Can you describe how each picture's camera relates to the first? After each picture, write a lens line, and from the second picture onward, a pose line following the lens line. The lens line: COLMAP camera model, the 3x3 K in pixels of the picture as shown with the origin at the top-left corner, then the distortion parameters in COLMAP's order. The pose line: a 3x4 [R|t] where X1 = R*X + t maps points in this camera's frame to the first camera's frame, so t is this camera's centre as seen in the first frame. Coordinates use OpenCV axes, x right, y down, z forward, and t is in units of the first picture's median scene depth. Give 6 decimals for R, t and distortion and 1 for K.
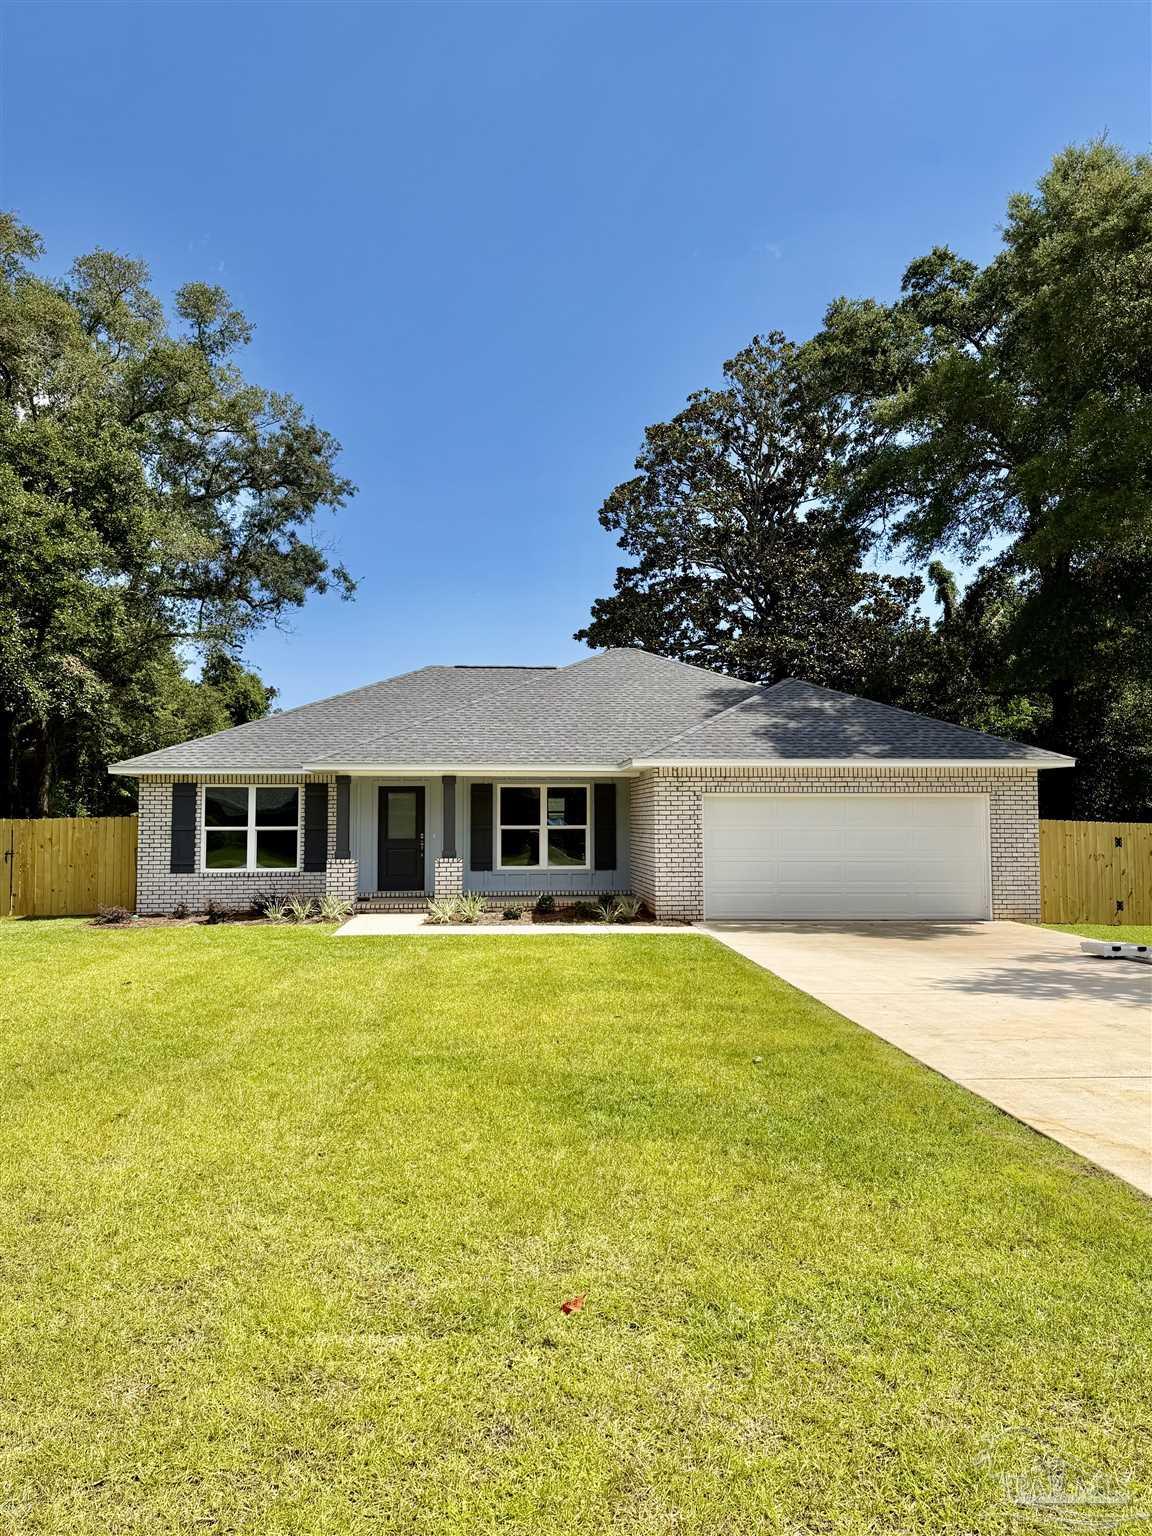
lens RADIAL K [[1073.3, 0, 571.7], [0, 1073.3, 775.5], [0, 0, 1]] dist [0.109993, -0.134791]
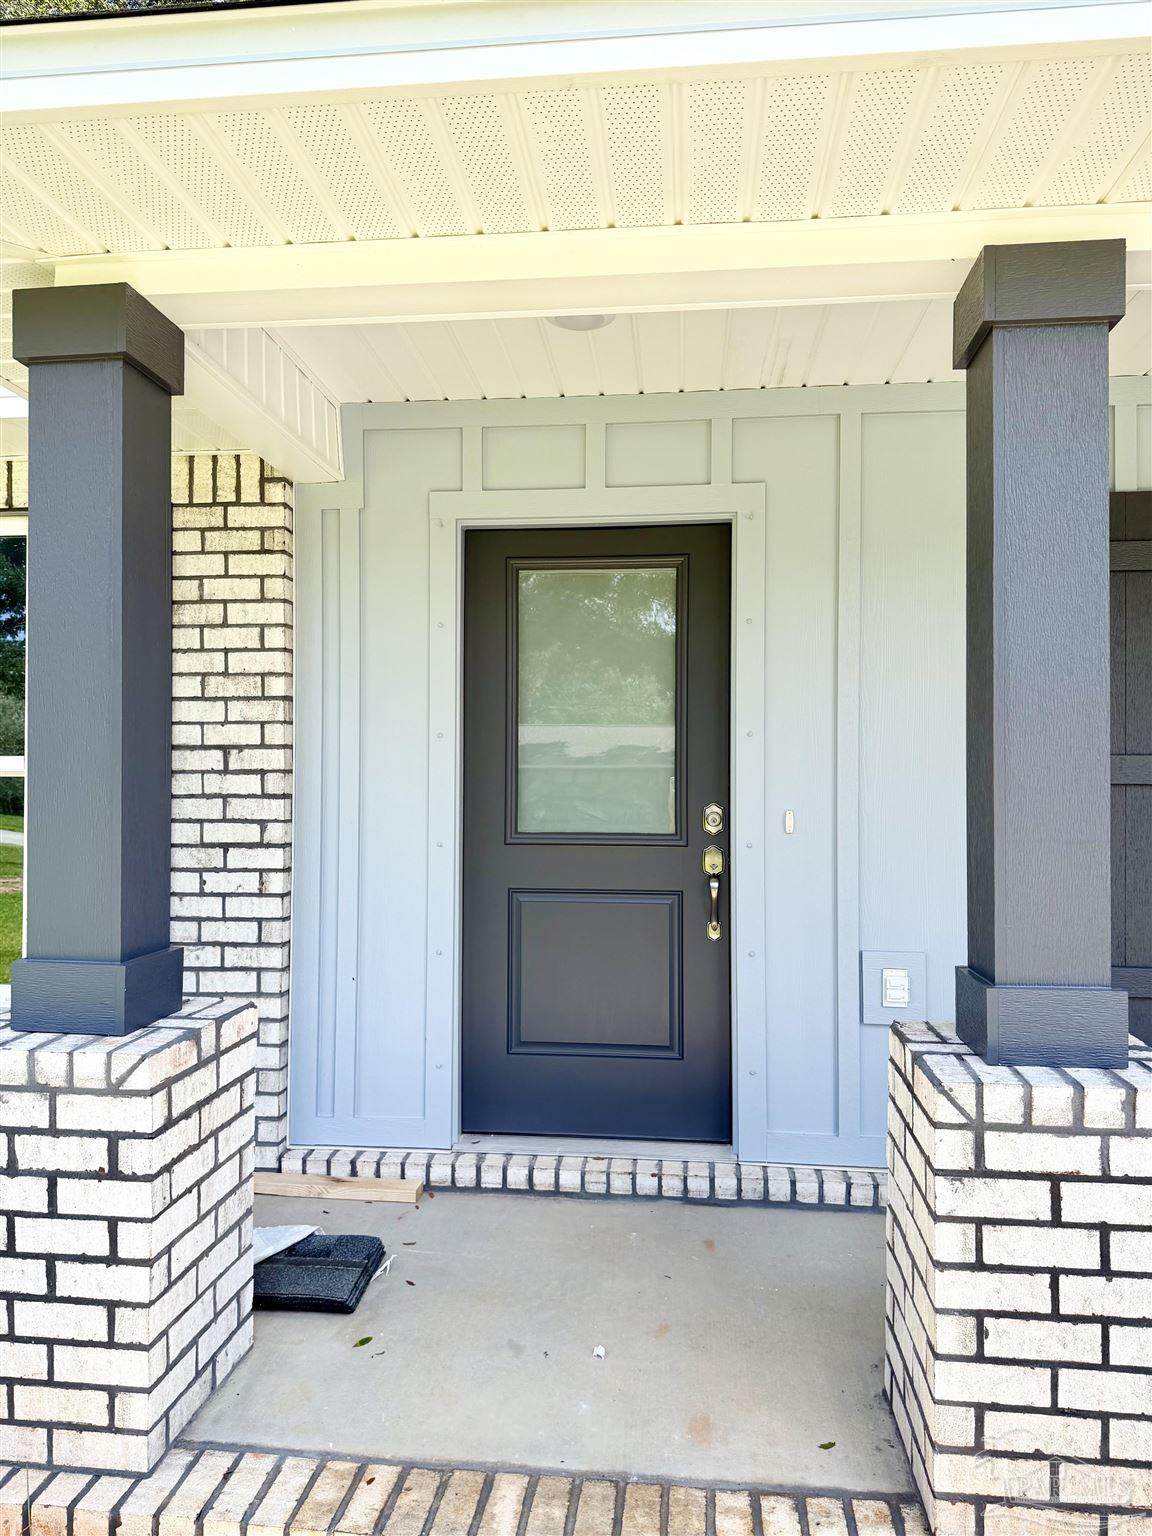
lens RADIAL K [[1073.3, 0, 571.7], [0, 1073.3, 775.5], [0, 0, 1]] dist [0.109993, -0.134791]
pose [[0.983609, 0.007853, -0.180142, -0.130390], [-0.000720, 0.999214, 0.039625, 0.042574], [0.180312, -0.038845, 0.982842, 0.828309]]
